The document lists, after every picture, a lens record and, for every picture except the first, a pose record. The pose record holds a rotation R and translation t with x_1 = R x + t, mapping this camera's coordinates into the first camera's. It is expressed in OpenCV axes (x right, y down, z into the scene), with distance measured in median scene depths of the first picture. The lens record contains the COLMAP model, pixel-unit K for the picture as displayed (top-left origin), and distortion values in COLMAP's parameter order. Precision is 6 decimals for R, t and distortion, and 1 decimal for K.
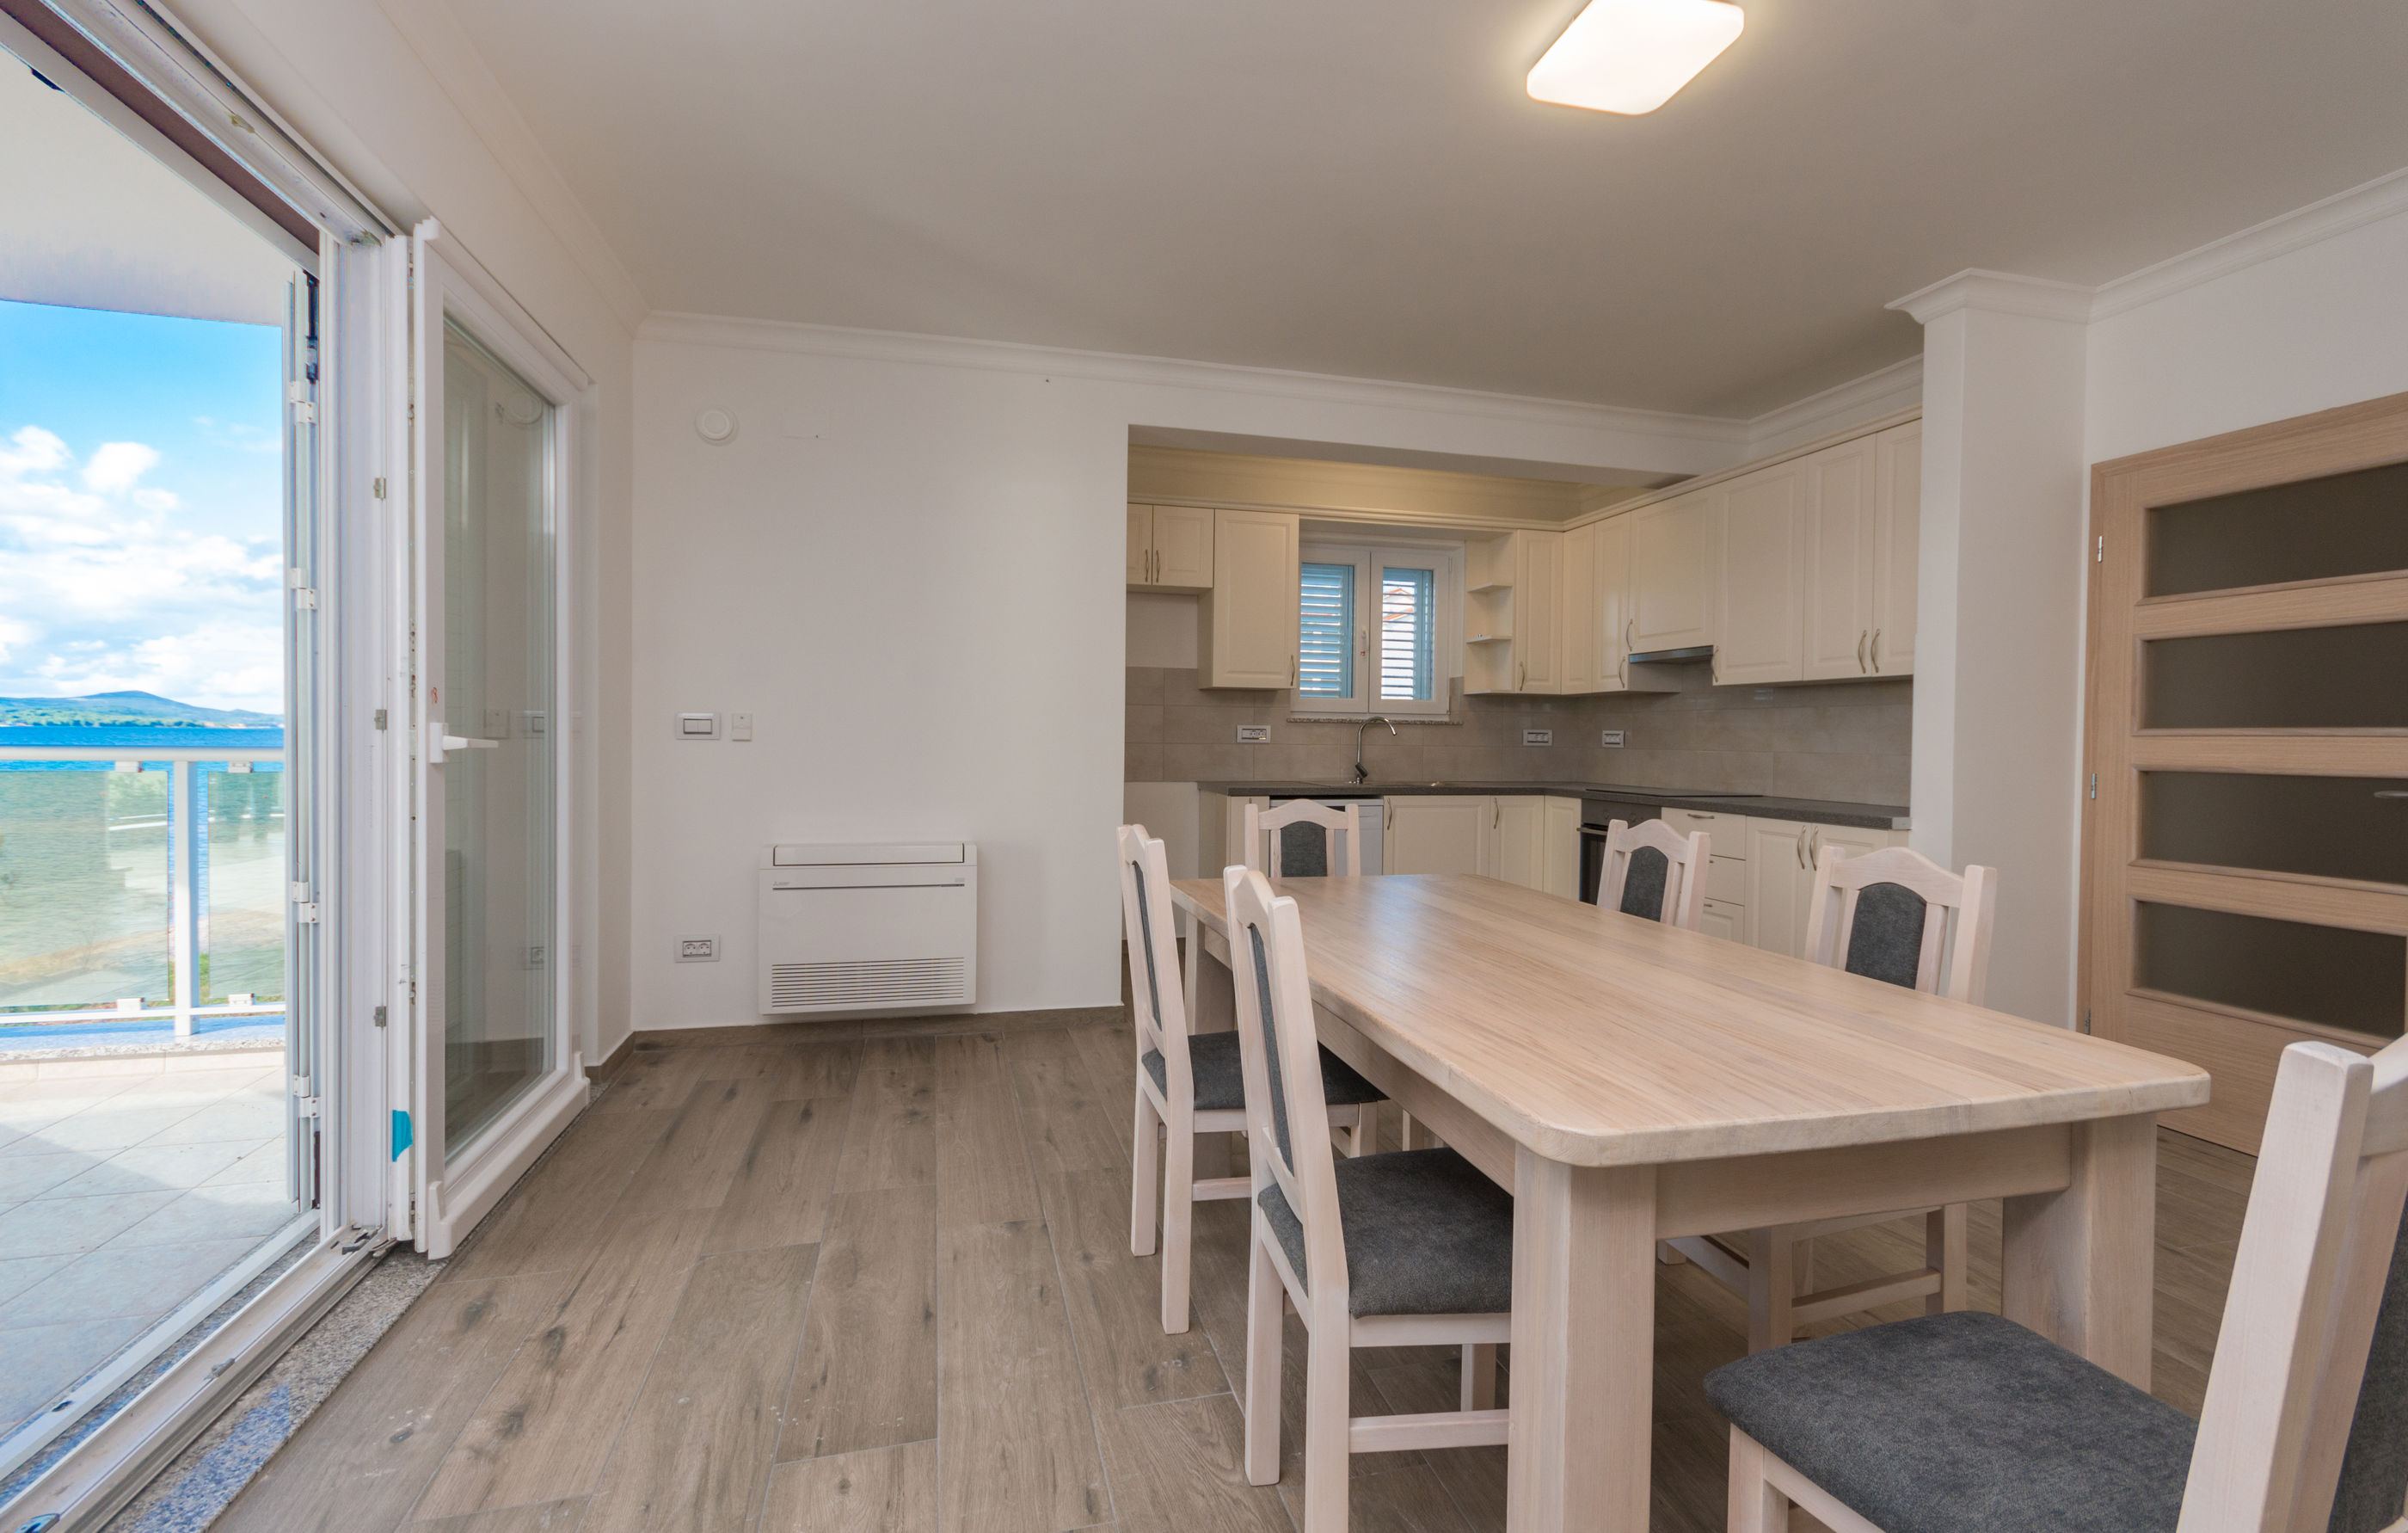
lens RADIAL K [[1056.0, 0, 1213.9], [0, 1056.0, 761.3], [0, 0, 1]] dist [0.003905, -0.001110]
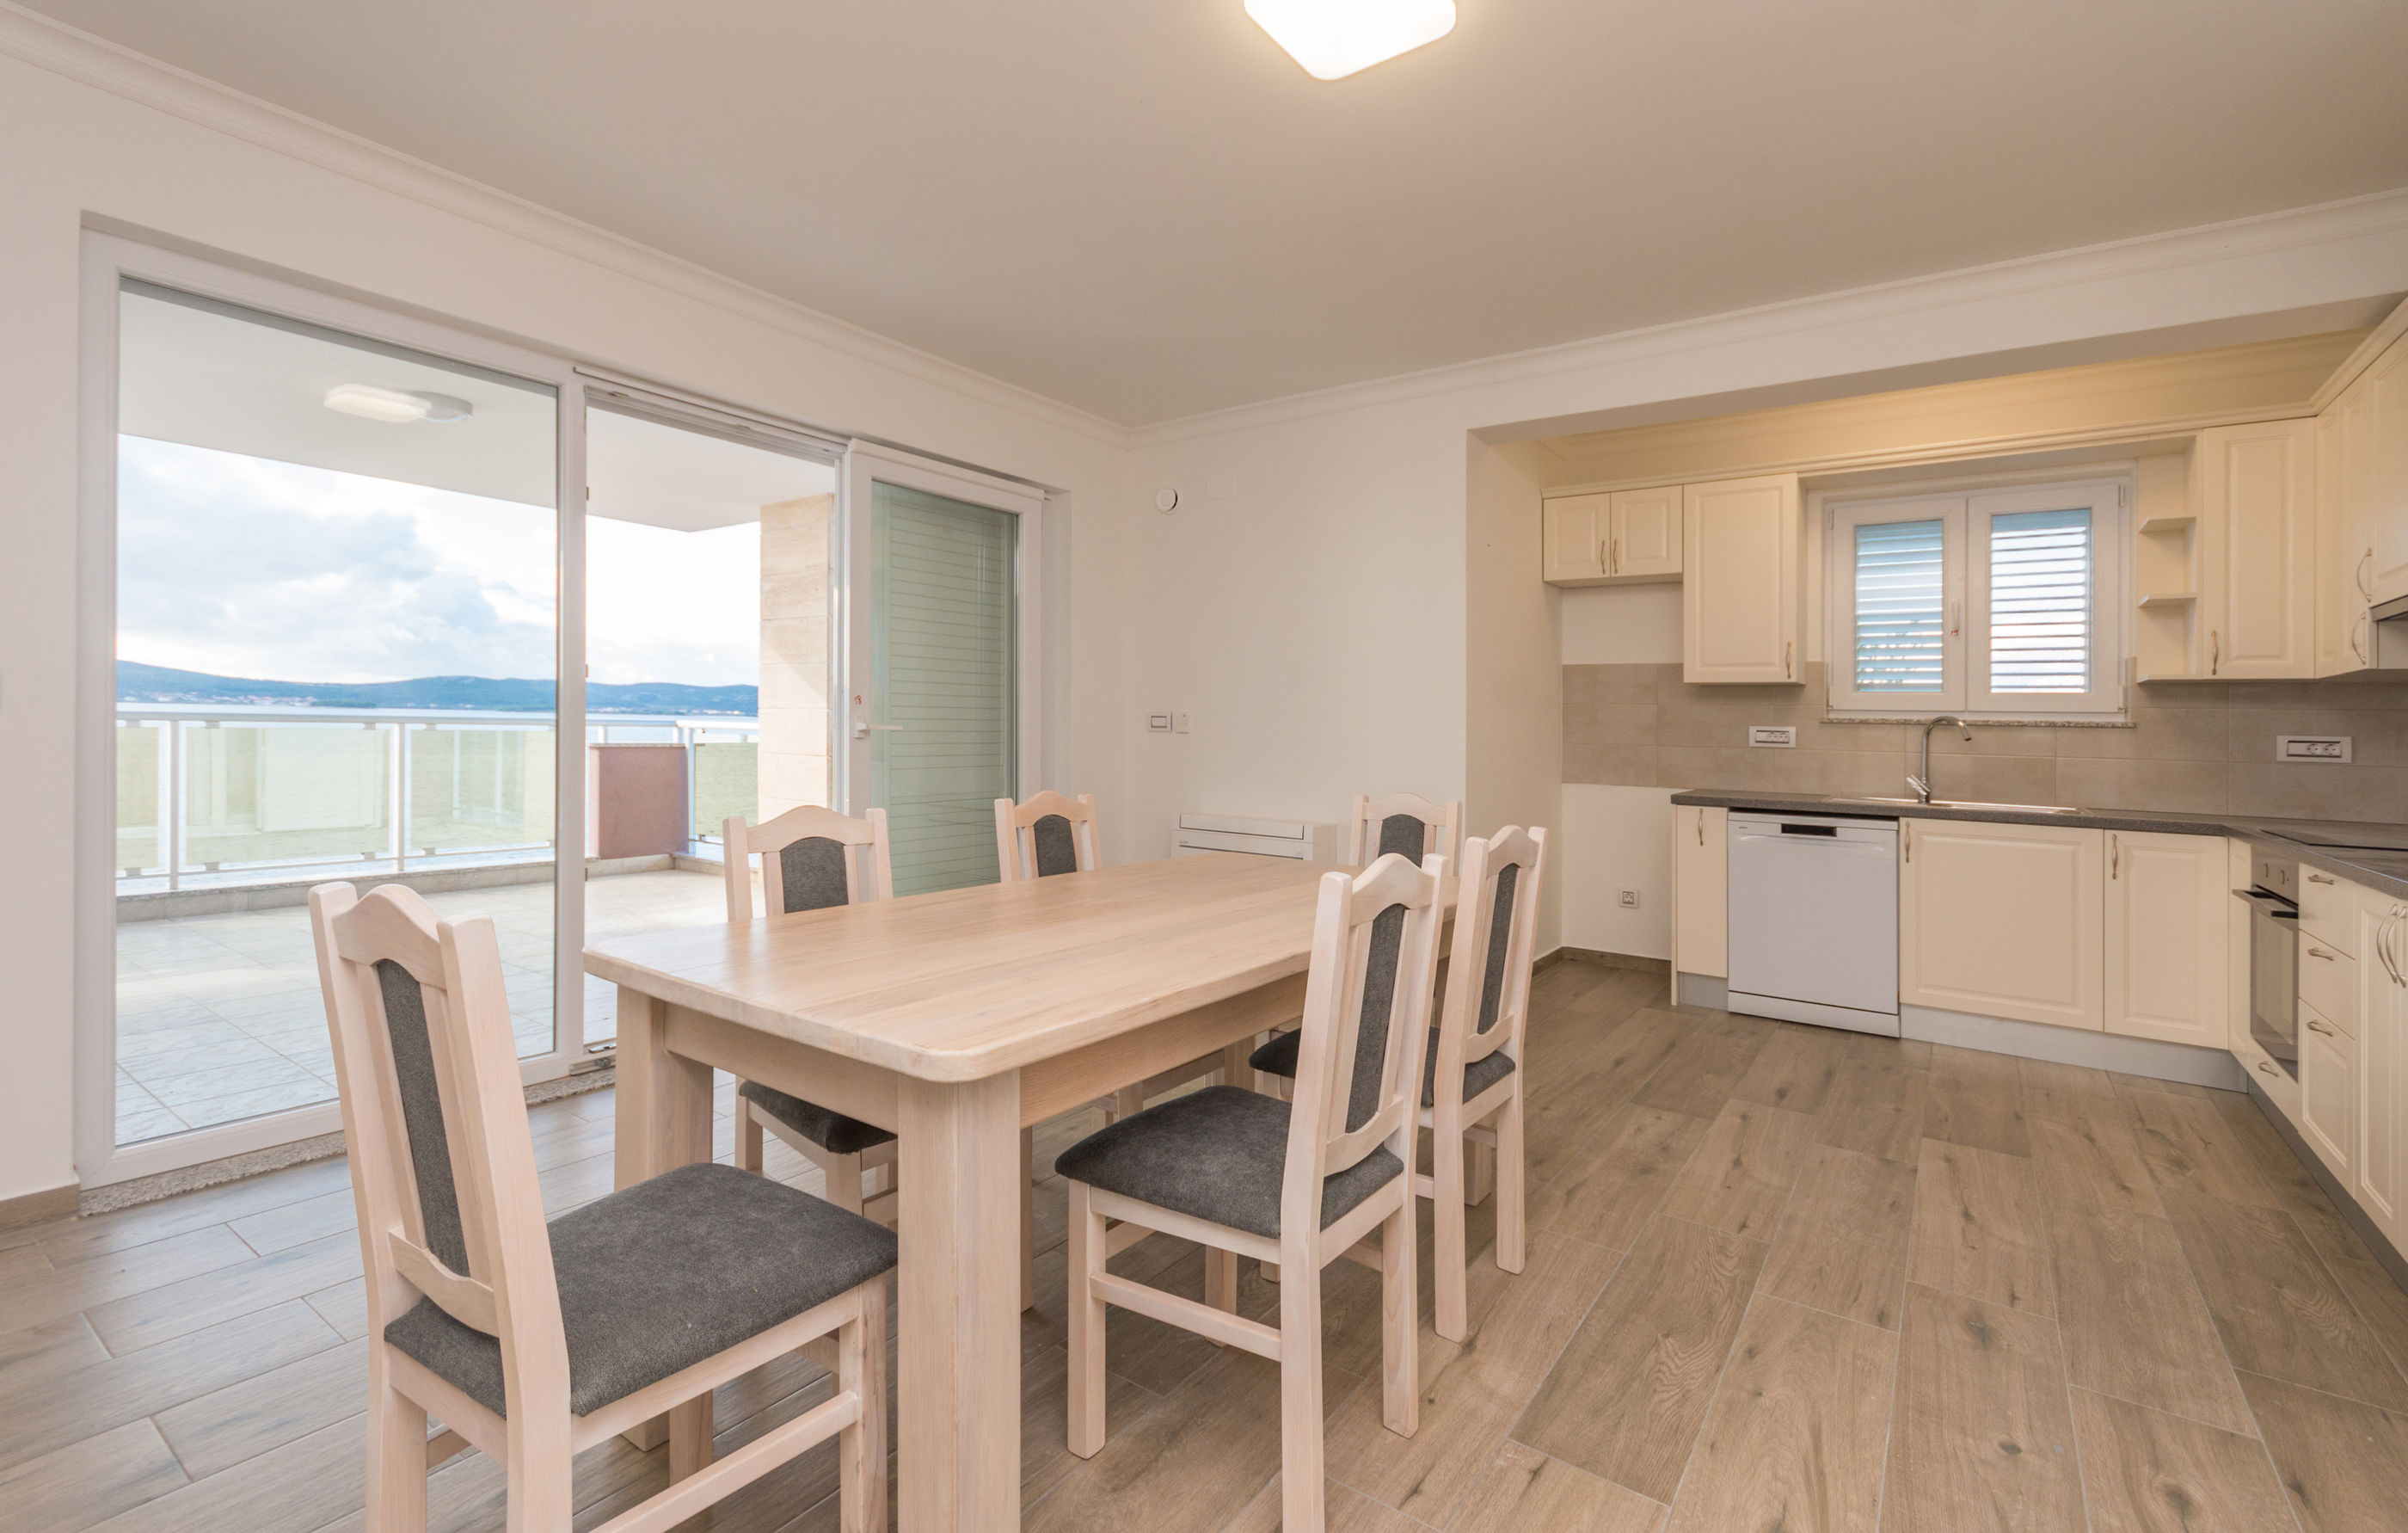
lens RADIAL K [[1056.0, 0, 1194.5], [0, 1056.0, 701.5], [0, 0, 1]] dist [0.003905, -0.001110]
pose [[0.635471, -0.014773, -0.771983, 0.394930], [-0.034493, 0.998276, -0.047496, 0.001988], [0.771354, 0.056811, 0.633866, 0.108032]]
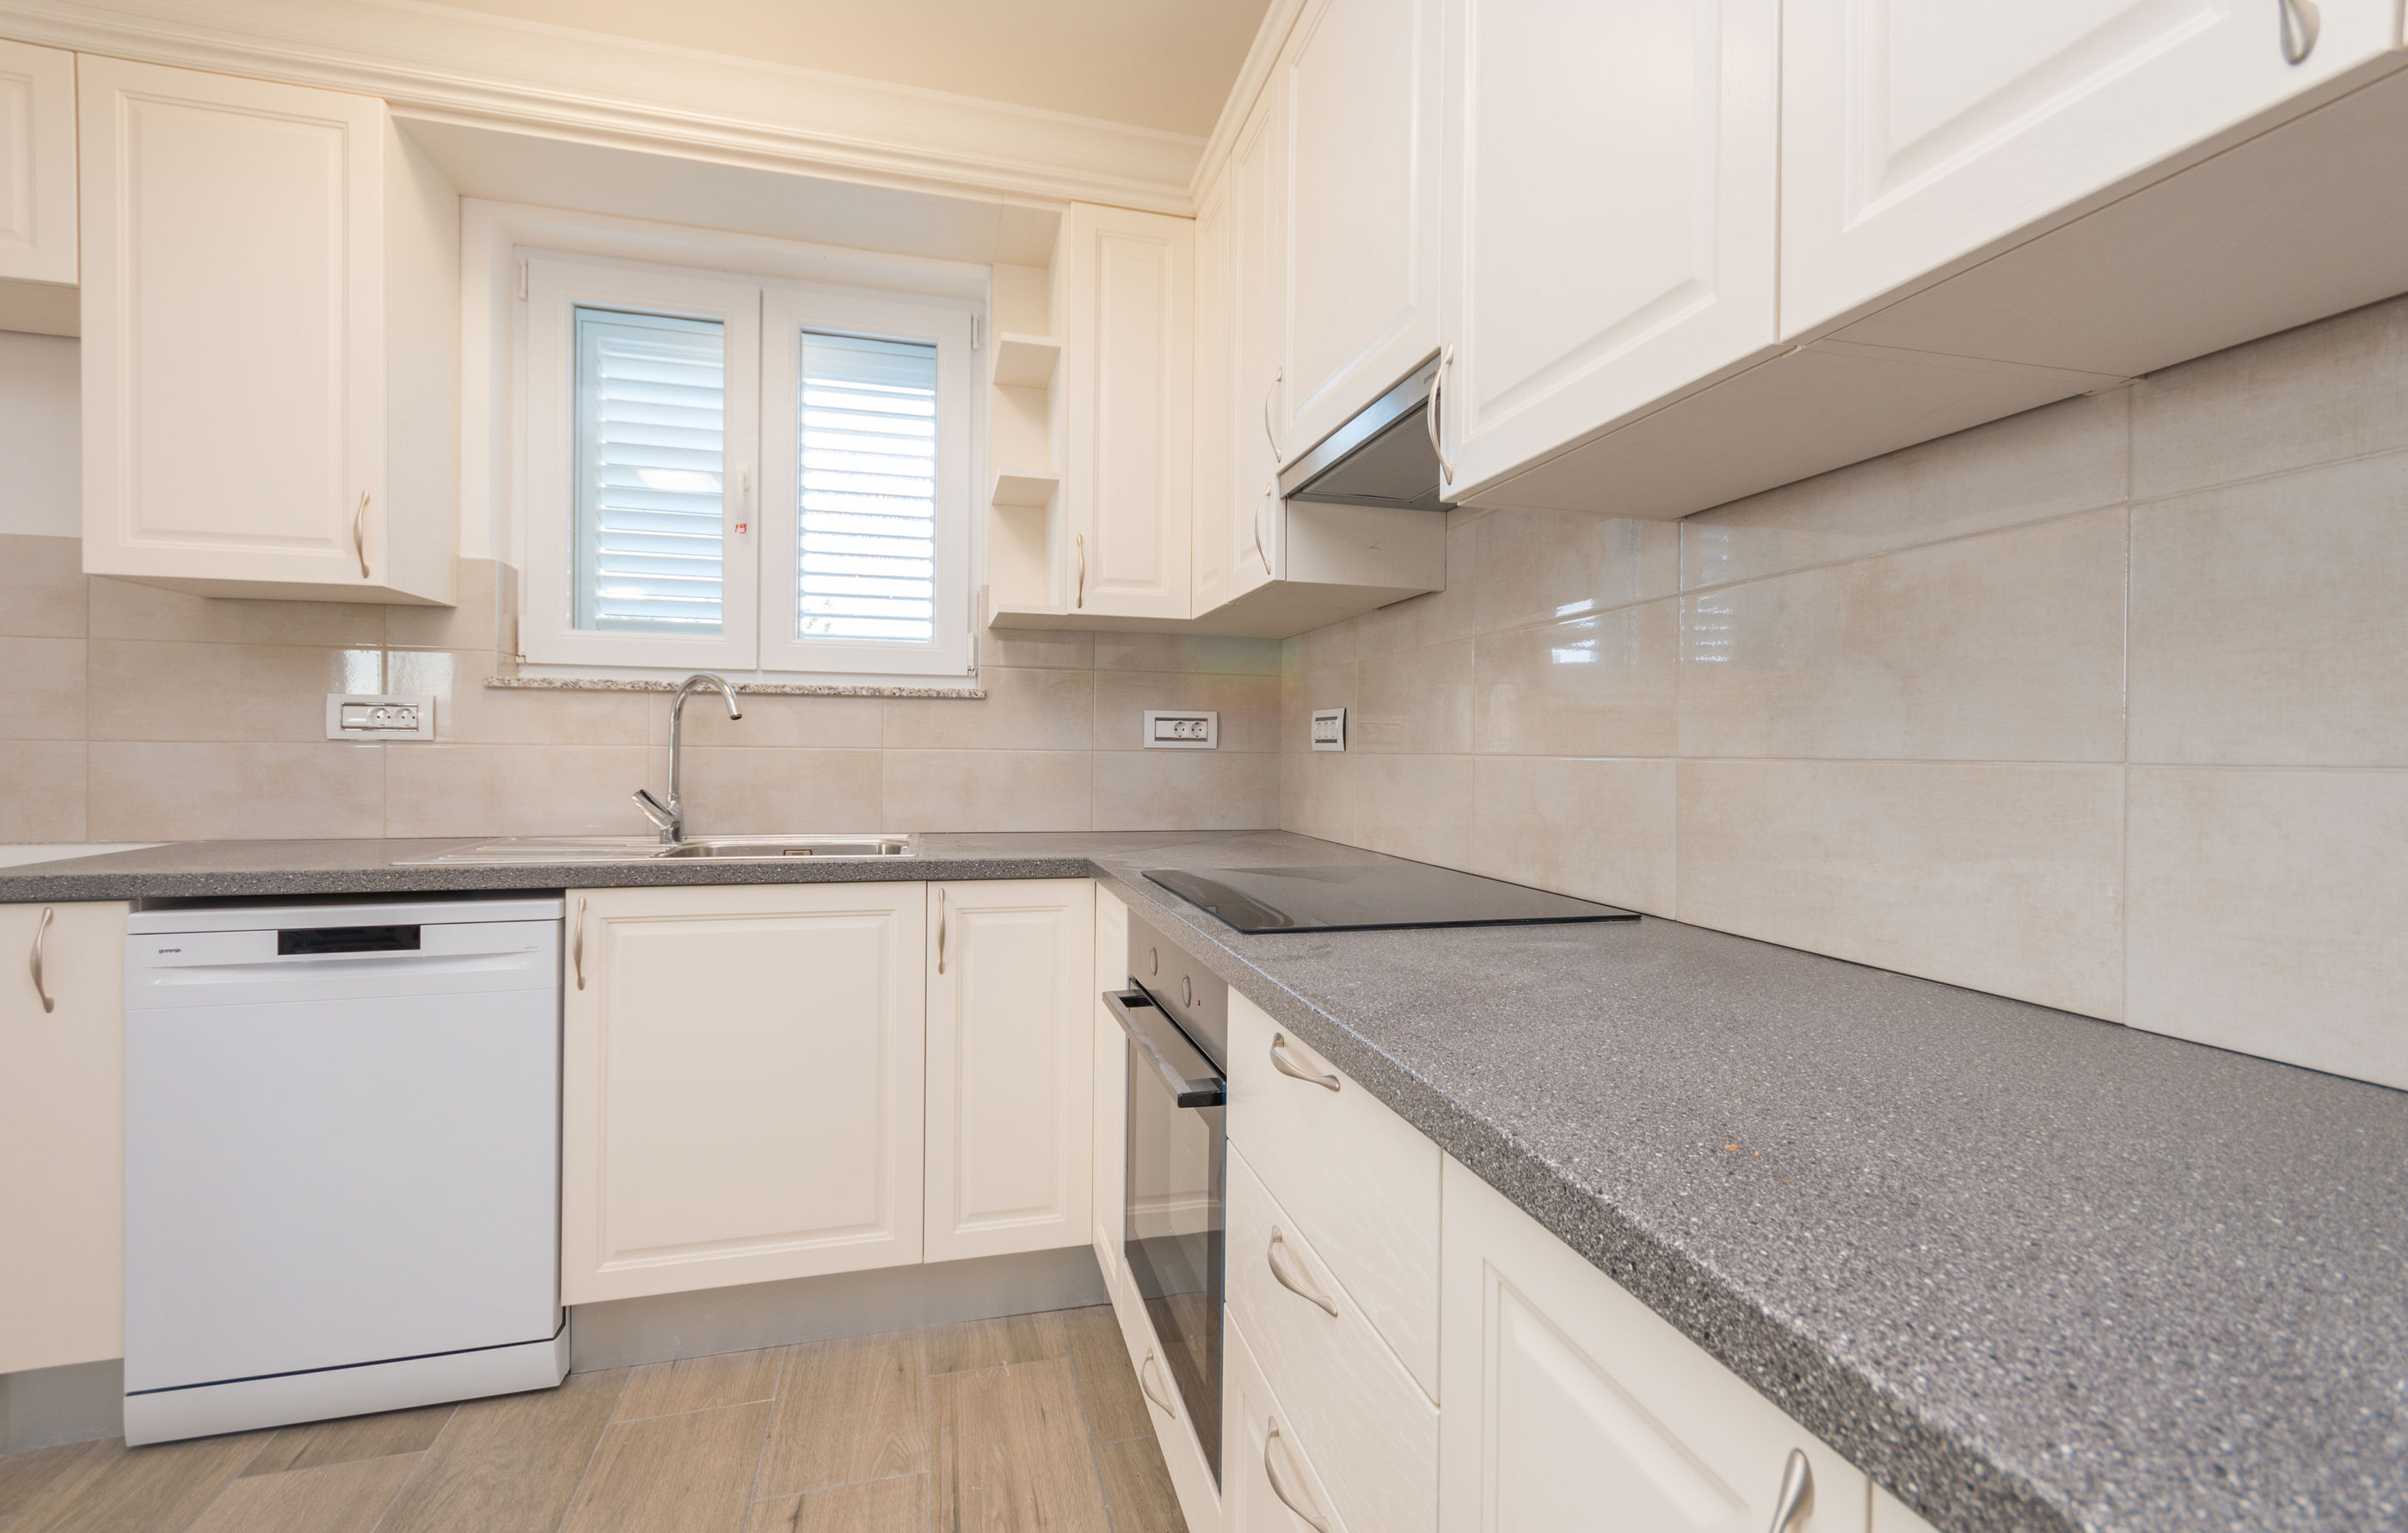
lens RADIAL K [[1056.0, 0, 1217.8], [0, 1056.0, 762.3], [0, 0, 1]] dist [0.003905, -0.001110]
pose [[0.999851, -0.001658, 0.017196, 0.336177], [0.001856, 0.999932, -0.011499, -0.004384], [-0.017176, 0.011529, 0.999786, 0.605585]]
